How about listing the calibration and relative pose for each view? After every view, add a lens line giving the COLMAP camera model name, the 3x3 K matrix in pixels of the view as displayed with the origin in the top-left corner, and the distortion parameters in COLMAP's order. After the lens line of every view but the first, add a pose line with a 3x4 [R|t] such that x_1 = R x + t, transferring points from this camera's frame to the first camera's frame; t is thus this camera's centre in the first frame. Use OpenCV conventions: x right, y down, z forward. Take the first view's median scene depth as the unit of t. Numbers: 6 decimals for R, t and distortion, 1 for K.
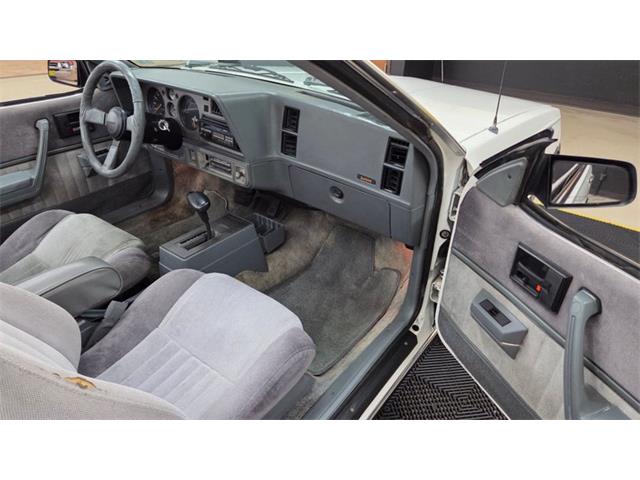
lens RADIAL K [[427.4, 0, 320.0], [0, 427.4, 240.0], [0, 0, 1]] dist [0.053350, -0.057172]
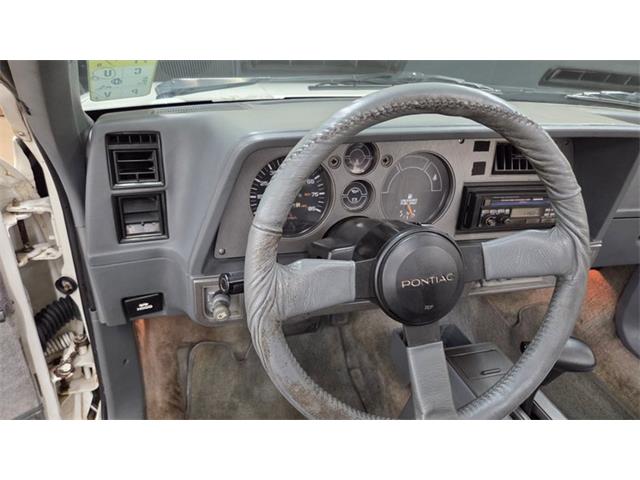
lens RADIAL K [[436.2, 0, 320.3], [0, 436.2, 243.1], [0, 0, 1]] dist [0.041854, -0.054854]
pose [[0.587049, -0.358732, 0.725731, -0.743455], [0.364913, 0.917480, 0.158333, -0.372921], [-0.722642, 0.171880, 0.669512, 0.832271]]
